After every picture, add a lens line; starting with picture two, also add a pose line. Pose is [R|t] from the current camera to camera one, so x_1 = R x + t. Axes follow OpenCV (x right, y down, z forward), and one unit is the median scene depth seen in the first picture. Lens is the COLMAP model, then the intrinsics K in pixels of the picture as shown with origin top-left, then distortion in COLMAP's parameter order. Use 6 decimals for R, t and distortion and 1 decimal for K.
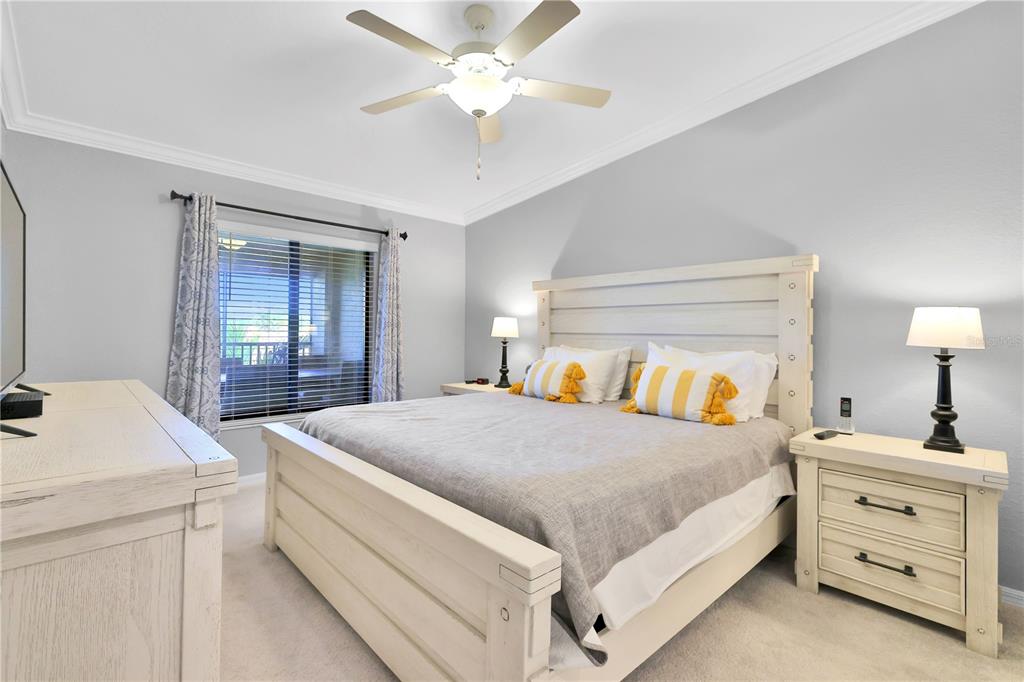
lens RADIAL K [[459.3, 0, 533.6], [0, 459.3, 331.2], [0, 0, 1]] dist [-0.001243, -0.000033]
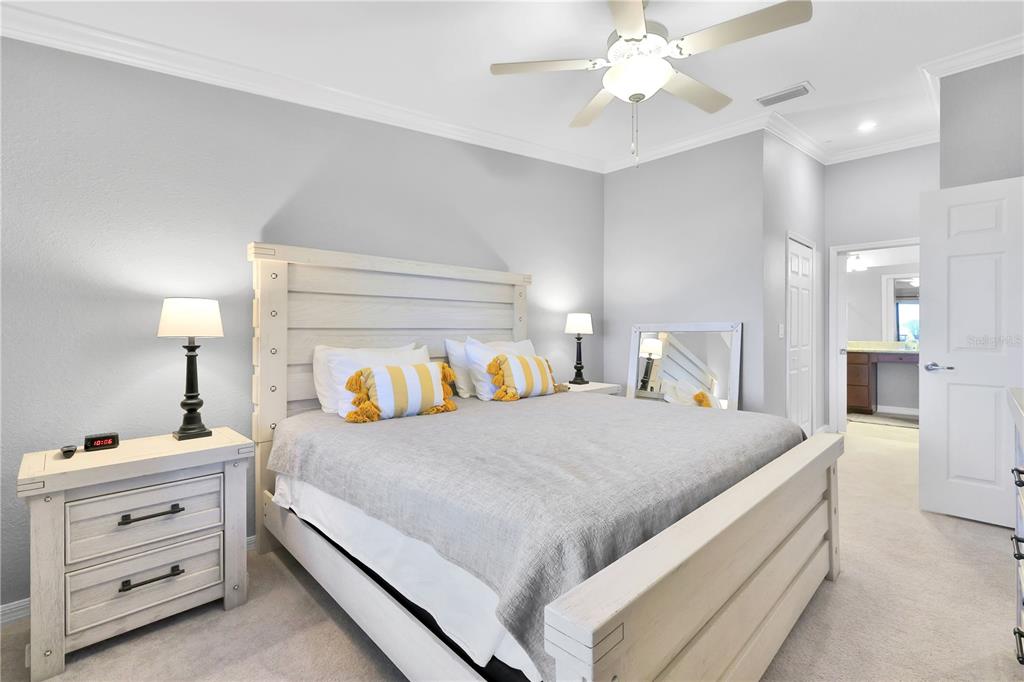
lens RADIAL K [[450.2, 0, 598.7], [0, 450.2, 324.9], [0, 0, 1]] dist [0.001385, 0.000201]
pose [[-0.094493, -0.003073, 0.995521, -0.203849], [-0.006008, 0.999979, 0.002517, -0.001631], [-0.995507, -0.005743, -0.094510, 0.204095]]
